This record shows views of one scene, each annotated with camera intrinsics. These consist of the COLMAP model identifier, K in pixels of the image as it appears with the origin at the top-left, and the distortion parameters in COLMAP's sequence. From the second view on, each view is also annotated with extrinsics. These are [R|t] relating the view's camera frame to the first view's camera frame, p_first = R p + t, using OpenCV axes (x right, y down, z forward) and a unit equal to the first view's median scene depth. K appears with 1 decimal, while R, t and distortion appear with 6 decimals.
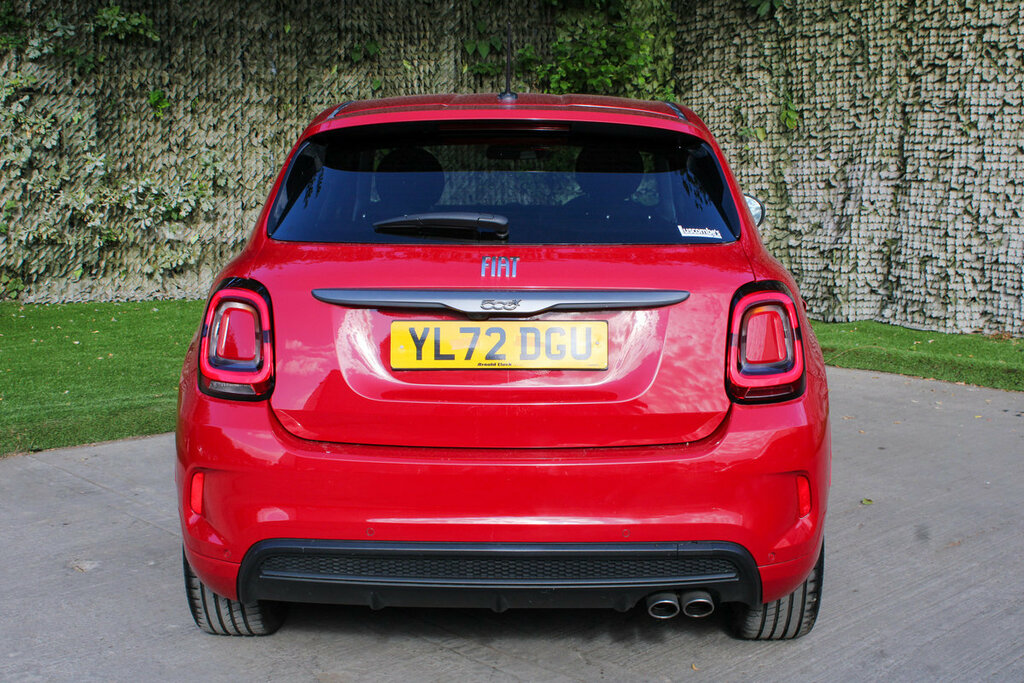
lens RADIAL K [[1423.3, 0, 532.9], [0, 1423.3, 346.1], [0, 0, 1]] dist [-0.041299, 0.167965]
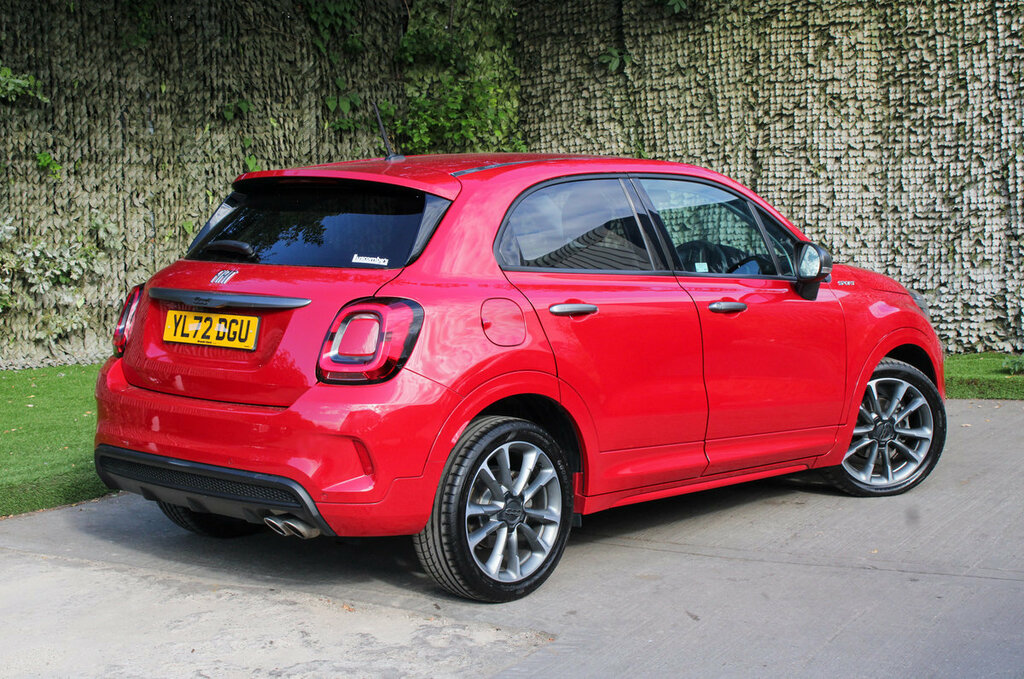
lens RADIAL K [[1828.3, 0, 512.0], [0, 1828.3, 339.5], [0, 0, 1]] dist [0.009704, 0.412684]
pose [[0.961289, -0.050024, 0.270964, -0.297582], [0.068069, 0.996016, -0.057606, 0.042536], [-0.267002, 0.073820, 0.960864, -0.287214]]
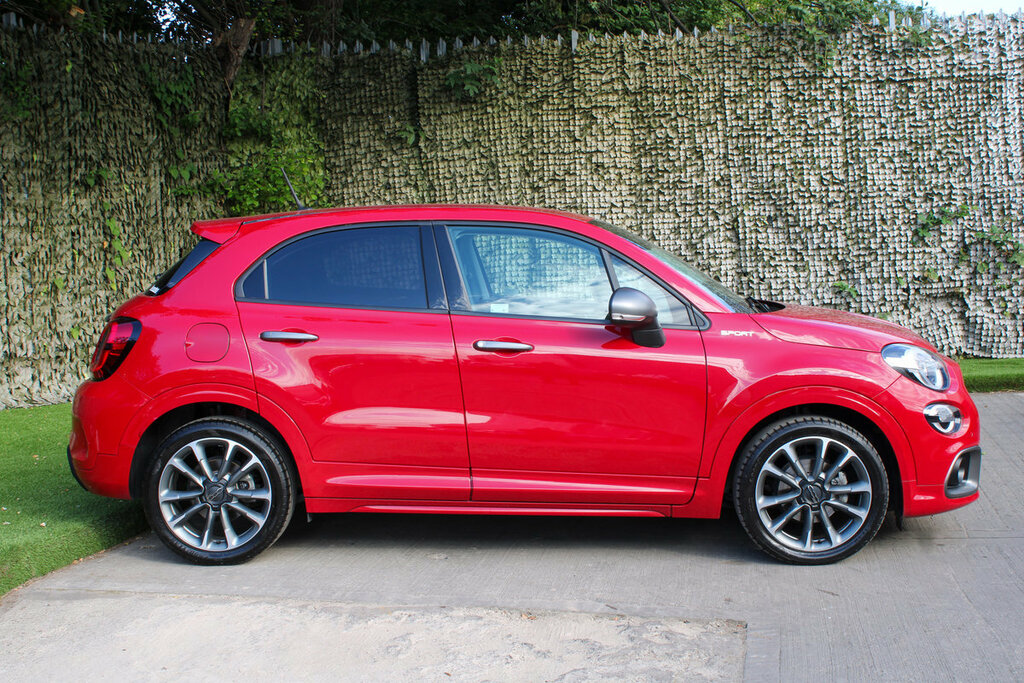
lens RADIAL K [[1423.3, 0, 532.9], [0, 1423.3, 346.1], [0, 0, 1]] dist [-0.041299, 0.167965]
pose [[0.822380, -0.082379, 0.562943, -0.489201], [0.128093, 0.990867, -0.042126, 0.015106], [-0.554332, 0.106752, 0.825421, -0.097673]]
